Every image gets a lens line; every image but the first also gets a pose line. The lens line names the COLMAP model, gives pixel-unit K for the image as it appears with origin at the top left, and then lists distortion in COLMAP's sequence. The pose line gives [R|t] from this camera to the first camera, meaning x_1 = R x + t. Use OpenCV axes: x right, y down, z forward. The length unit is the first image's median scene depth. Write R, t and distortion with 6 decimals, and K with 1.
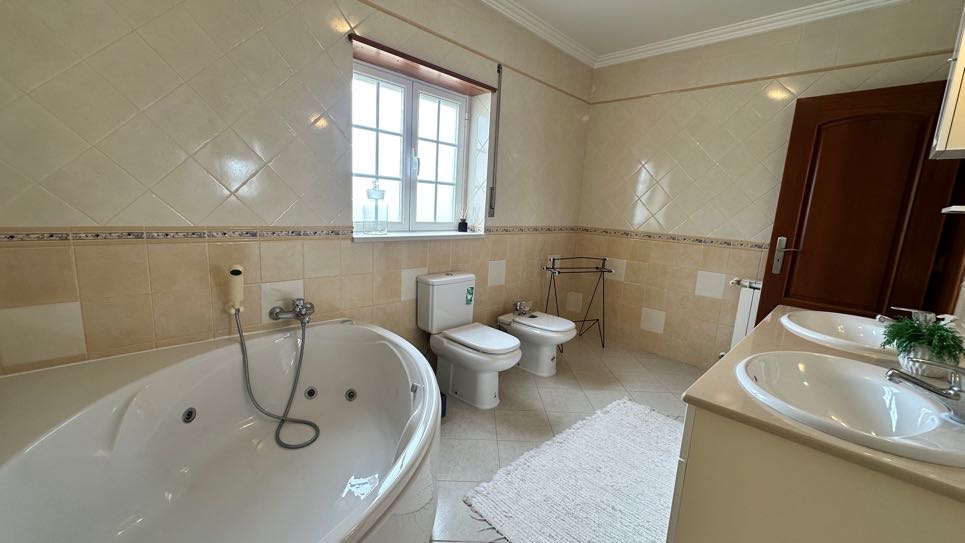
lens RADIAL K [[386.0, 0, 476.6], [0, 386.0, 265.9], [0, 0, 1]] dist [-0.004032, 0.000783]
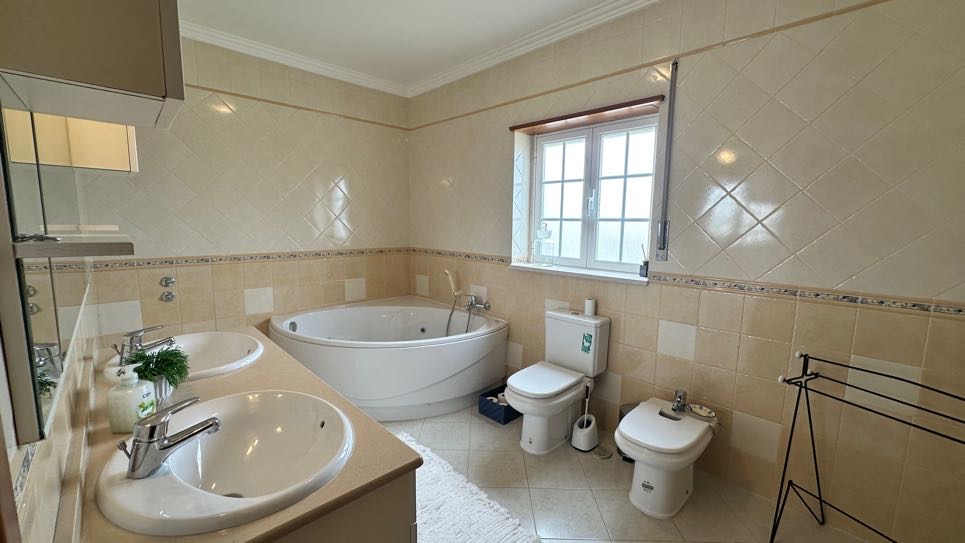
lens RADIAL K [[386.0, 0, 475.1], [0, 386.0, 272.0], [0, 0, 1]] dist [-0.004032, 0.000783]
pose [[-0.021477, 0.049659, -0.998535, 0.871953], [-0.200894, 0.978180, 0.052967, -0.077610], [0.979378, 0.201737, -0.011032, 0.731911]]
